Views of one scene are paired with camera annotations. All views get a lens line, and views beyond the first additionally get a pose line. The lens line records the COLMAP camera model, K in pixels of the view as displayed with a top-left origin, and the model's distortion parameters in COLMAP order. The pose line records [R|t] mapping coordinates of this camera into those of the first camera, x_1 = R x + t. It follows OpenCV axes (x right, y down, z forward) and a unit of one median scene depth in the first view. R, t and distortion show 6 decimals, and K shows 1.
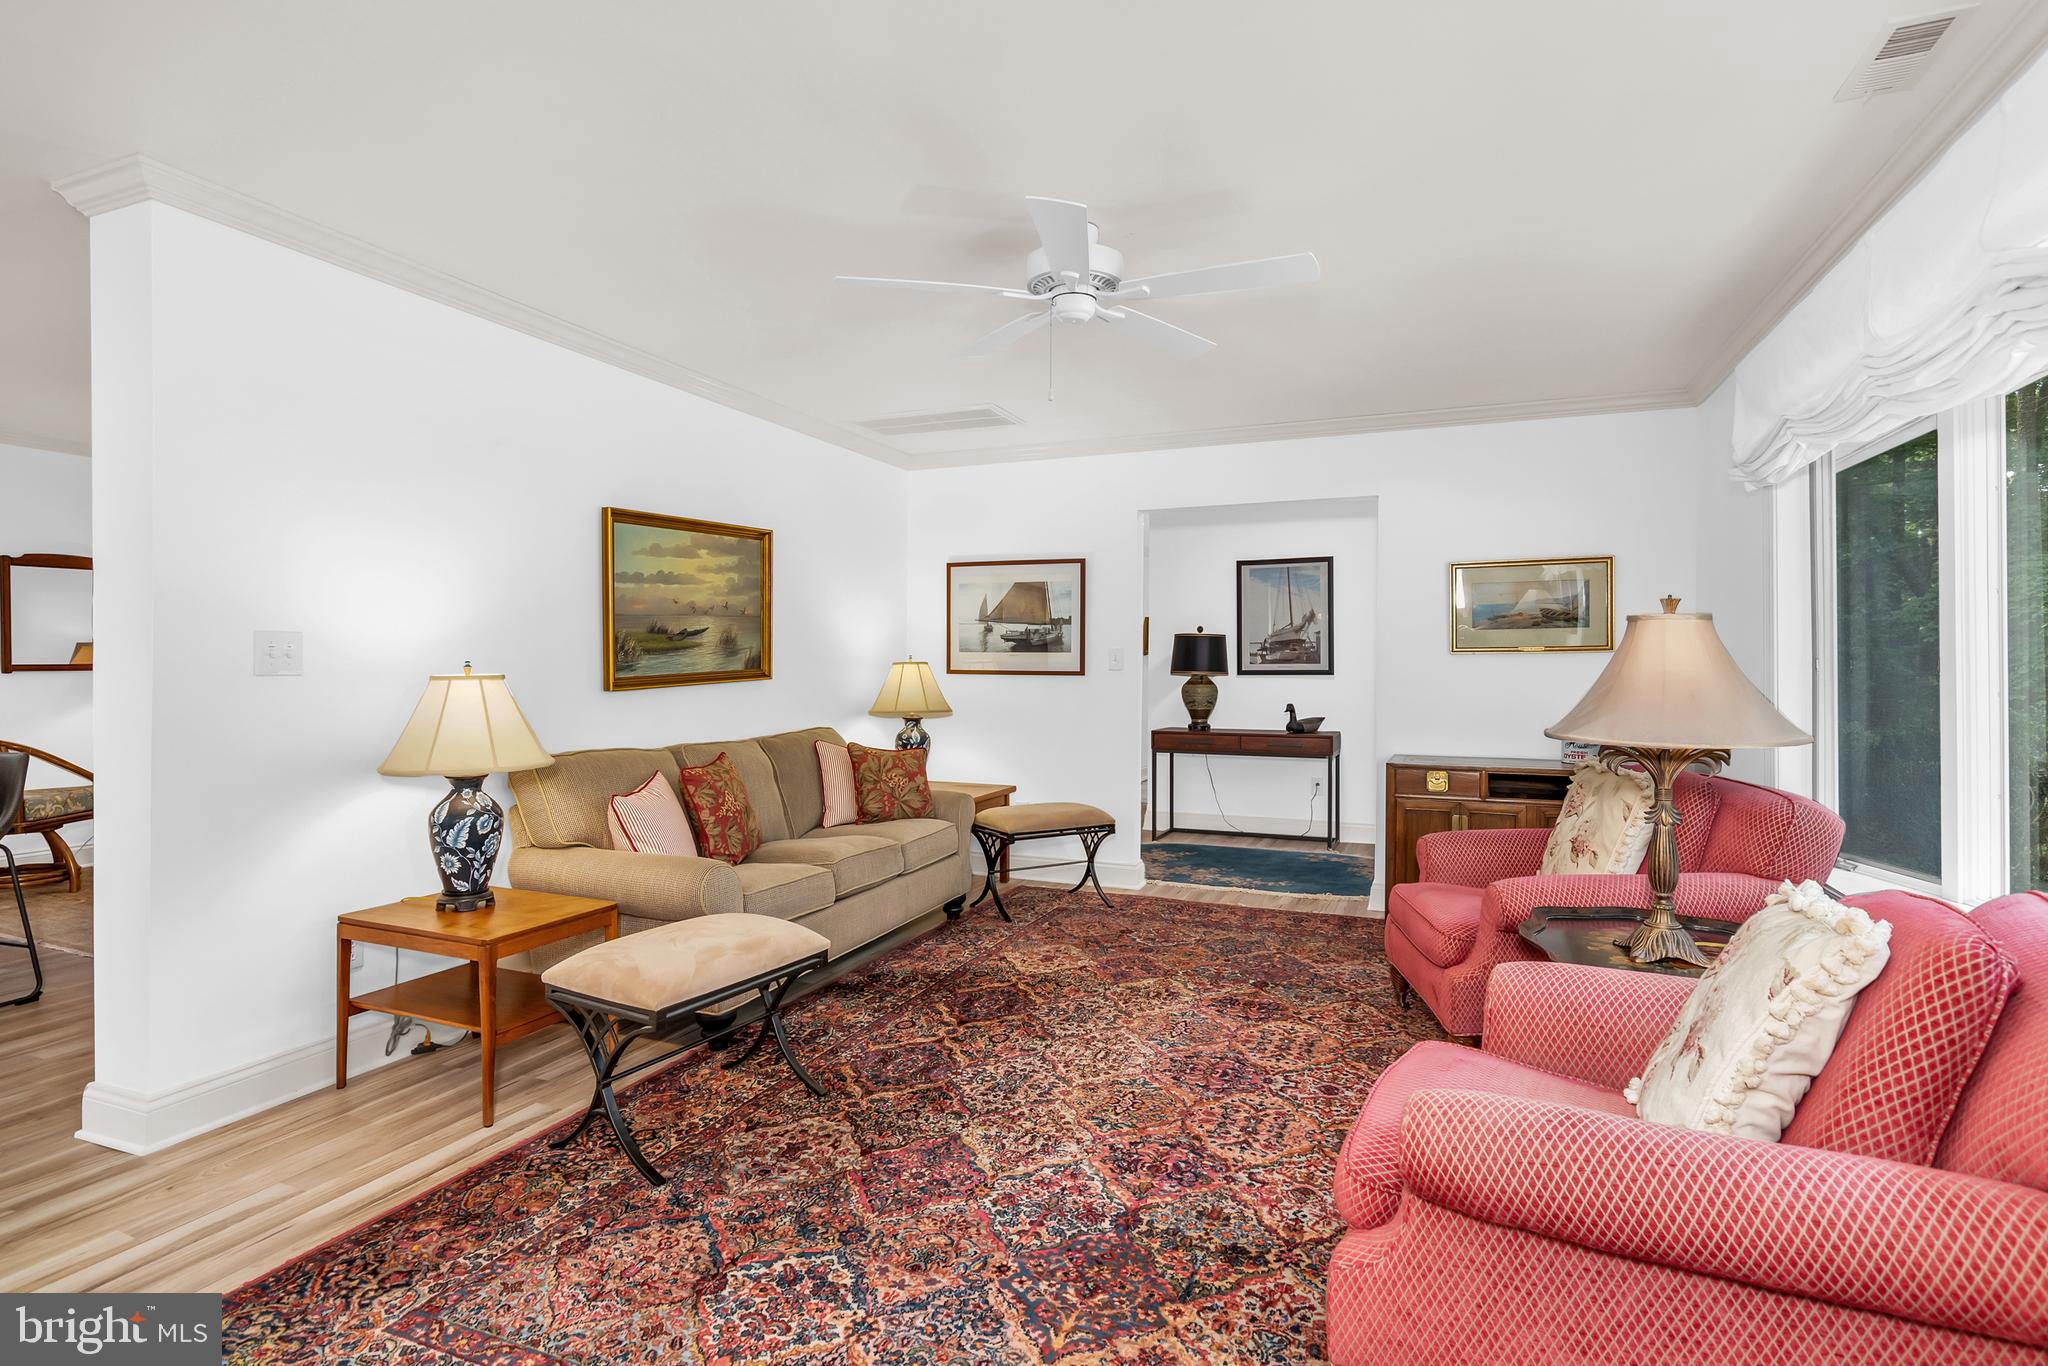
lens RADIAL K [[1016.4, 0, 1013.1], [0, 1016.4, 656.4], [0, 0, 1]] dist [0.001239, 0.000163]
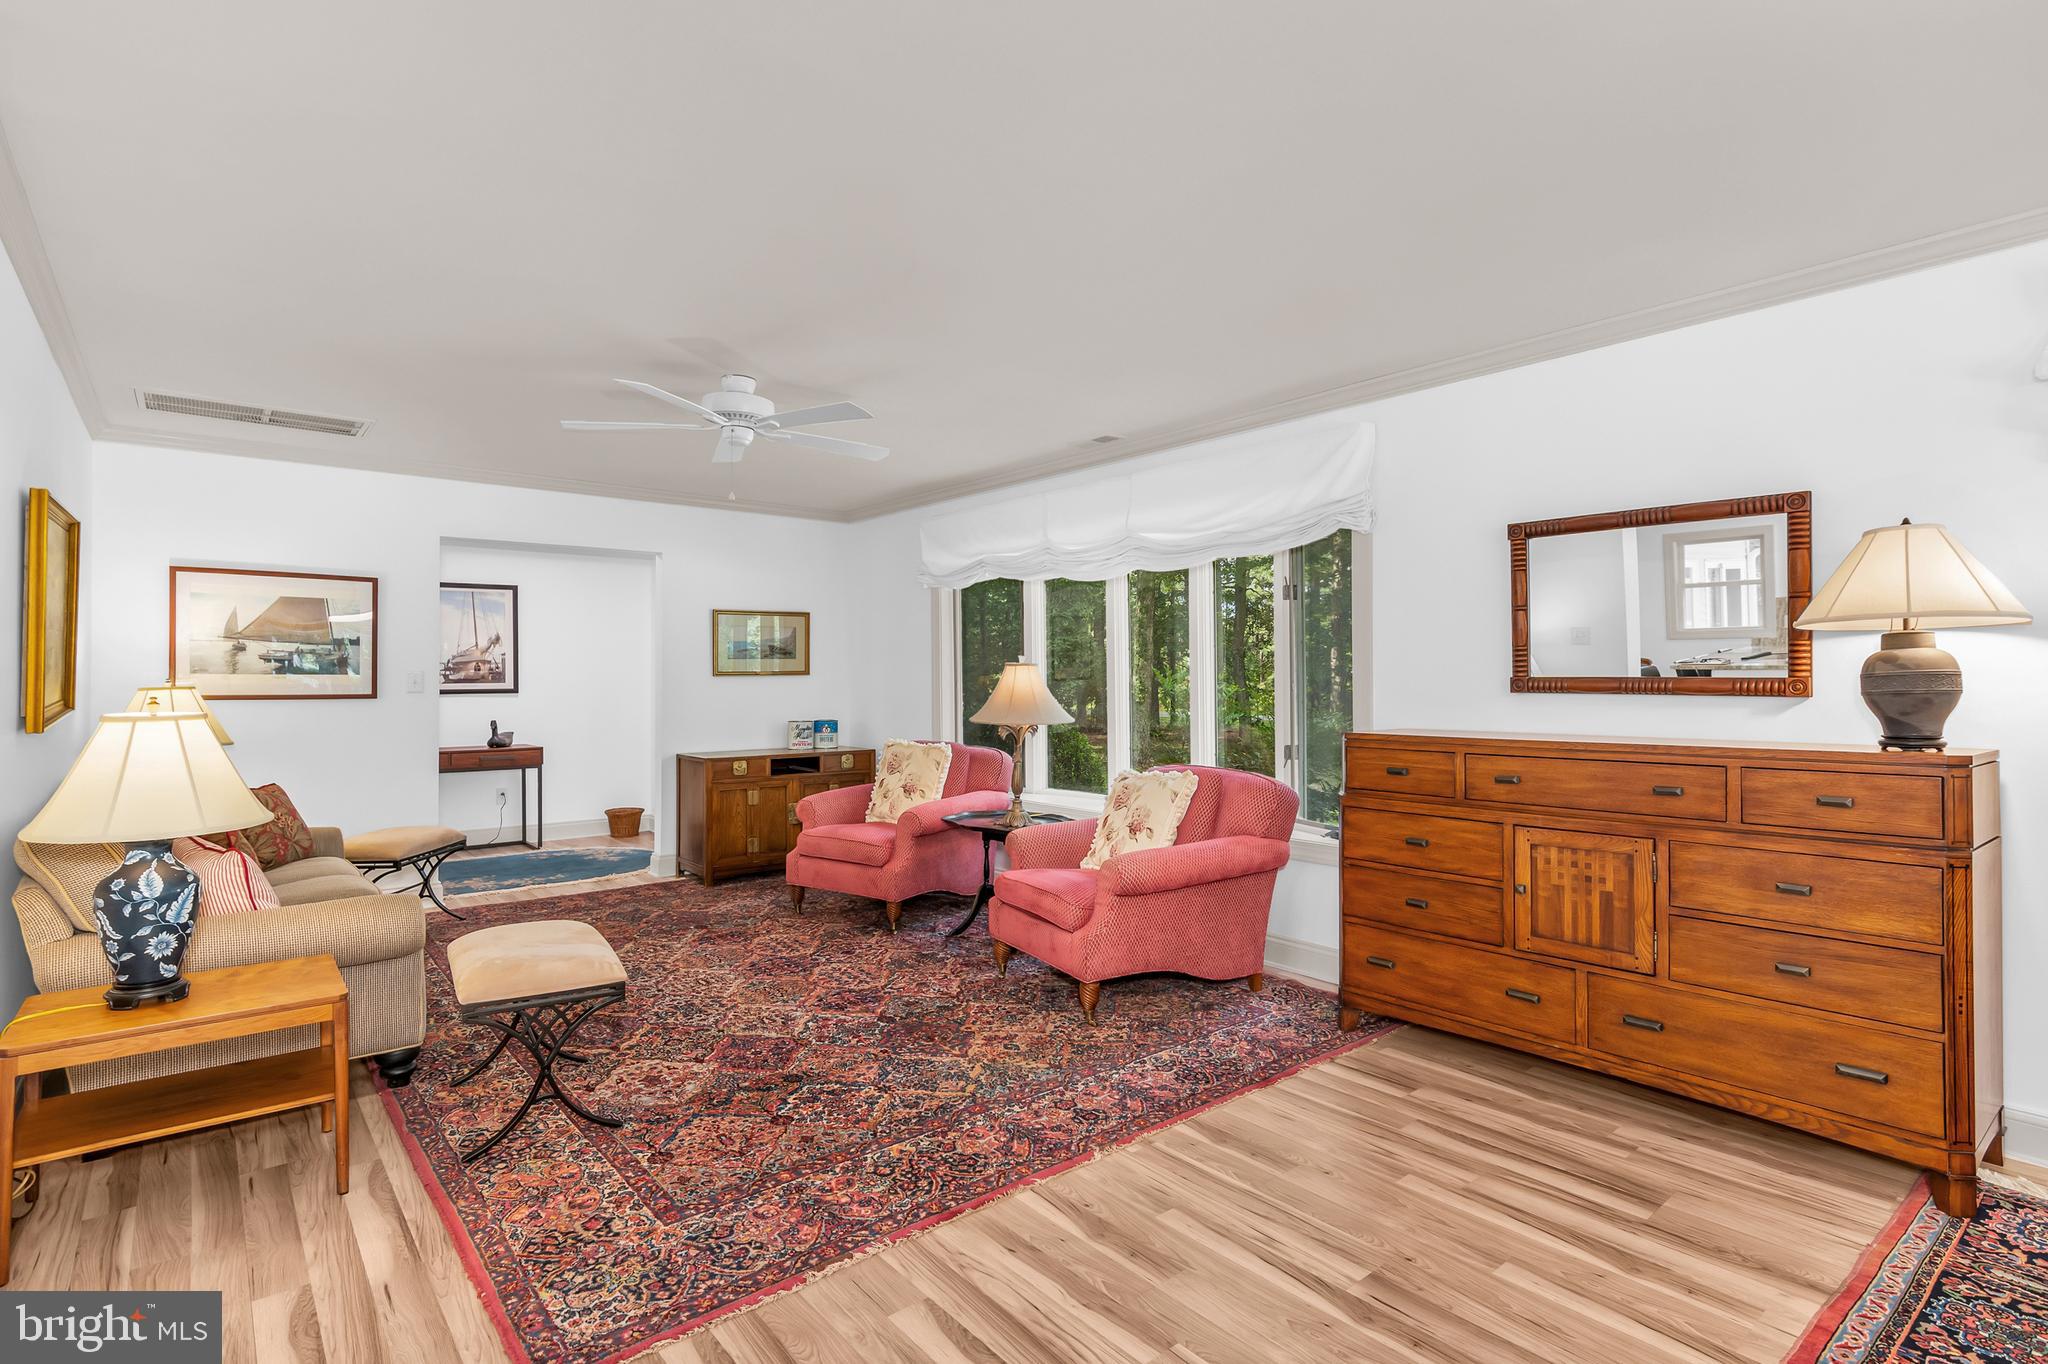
lens RADIAL K [[1016.4, 0, 1017.2], [0, 1016.4, 651.5], [0, 0, 1]] dist [0.001239, 0.000163]
pose [[0.466951, 0.019044, 0.884078, -0.963820], [-0.005036, 0.999809, -0.018877, -0.020517], [-0.884269, 0.004363, 0.466958, 0.009390]]
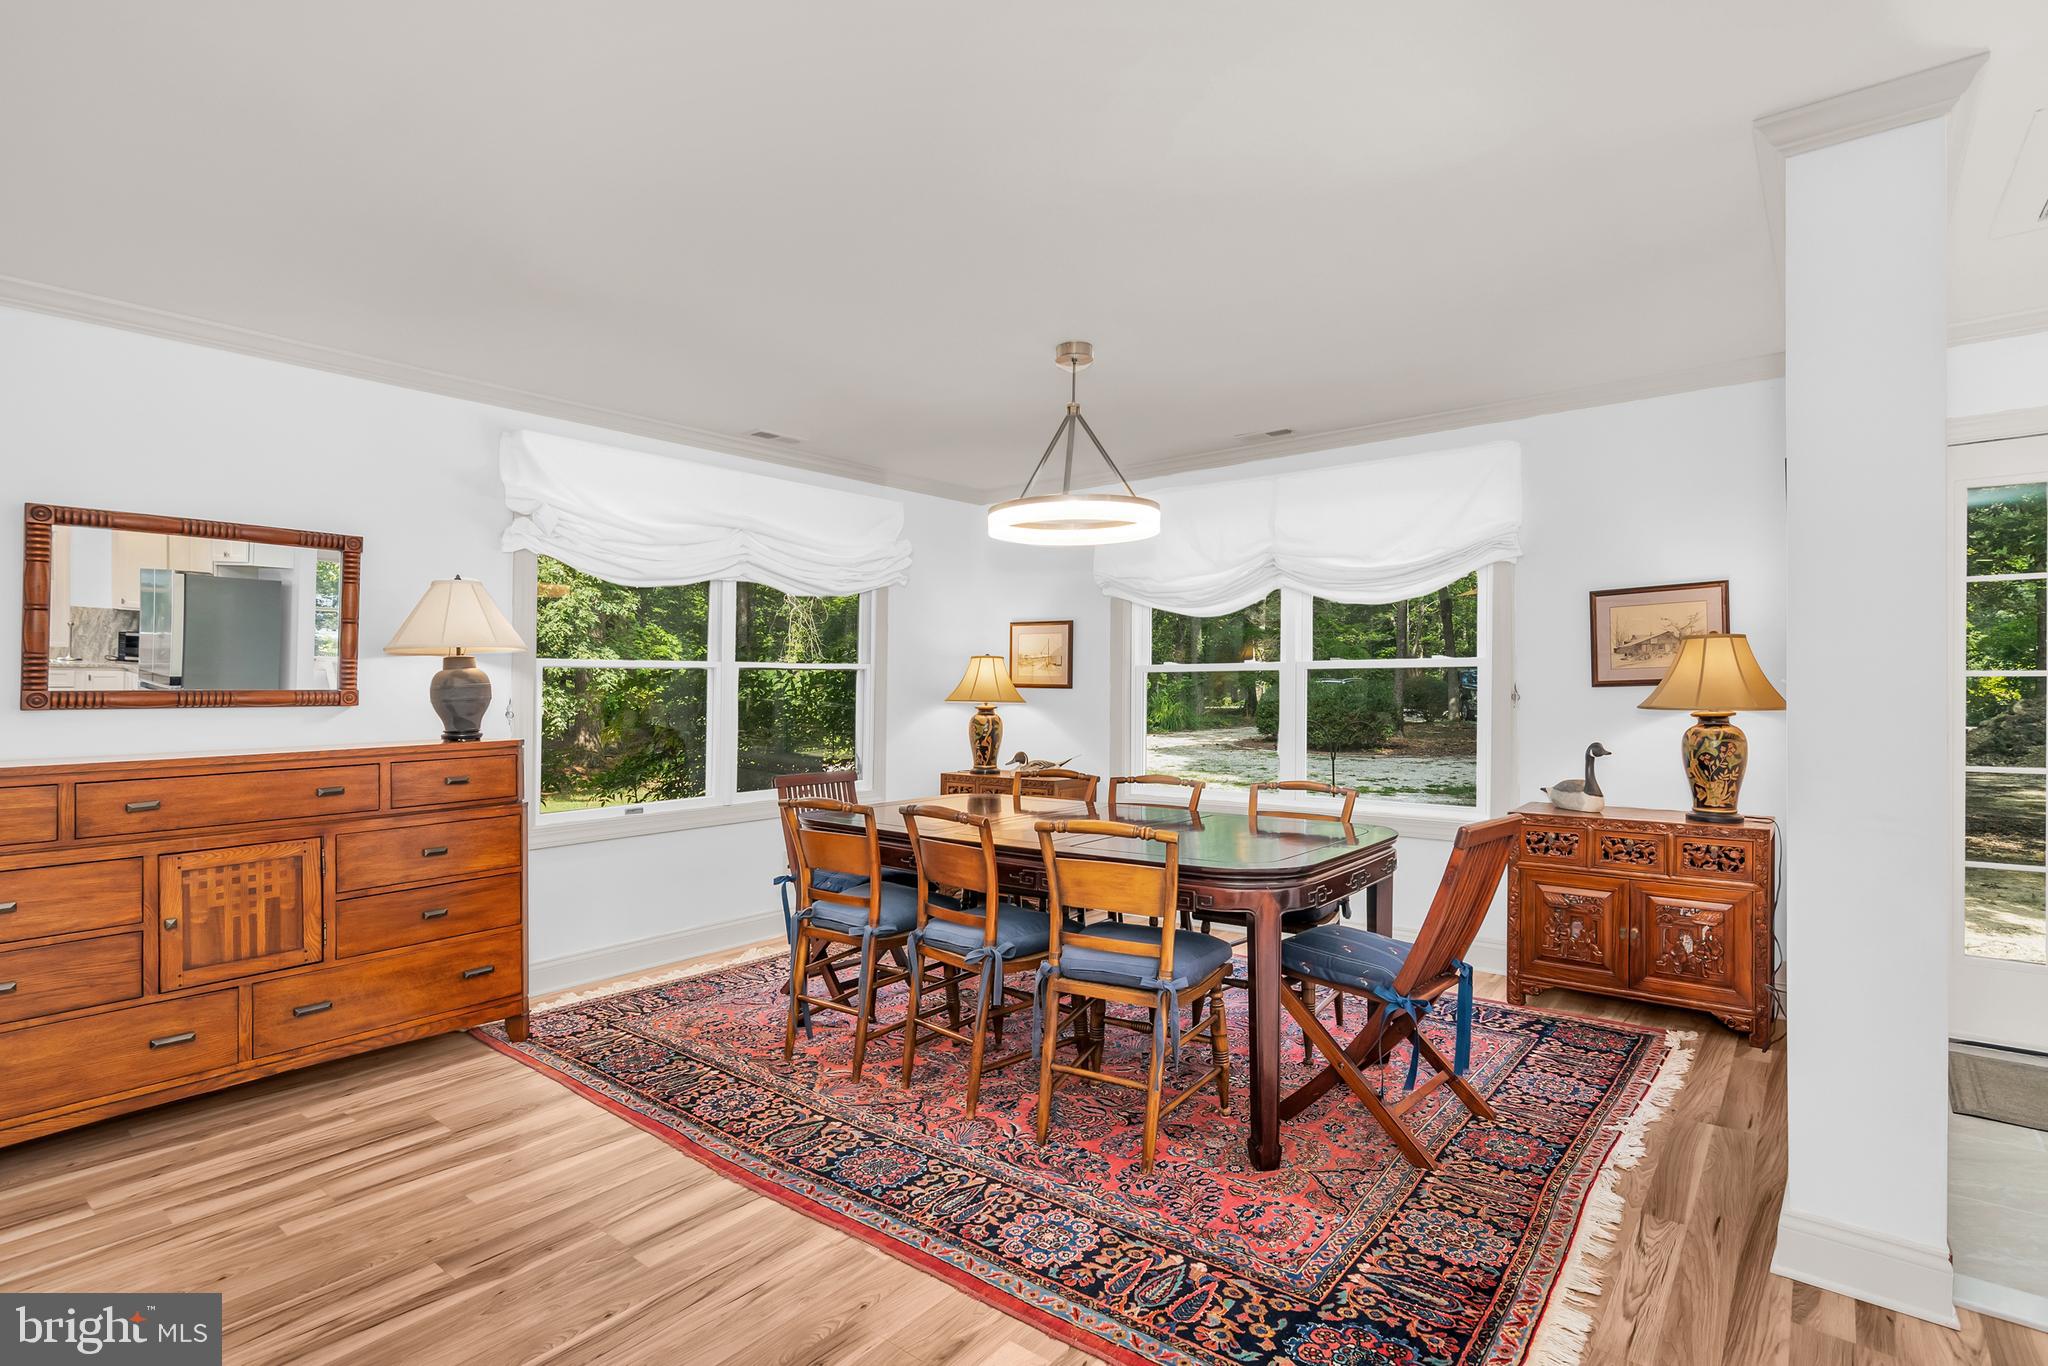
lens RADIAL K [[1016.4, 0, 1028.2], [0, 1016.4, 689.0], [0, 0, 1]] dist [0.001239, 0.000163]
pose [[-0.965265, 0.006688, 0.261187, -0.238007], [0.004987, 0.999962, -0.007176, 0.047367], [-0.261225, -0.005624, -0.965261, 3.527924]]
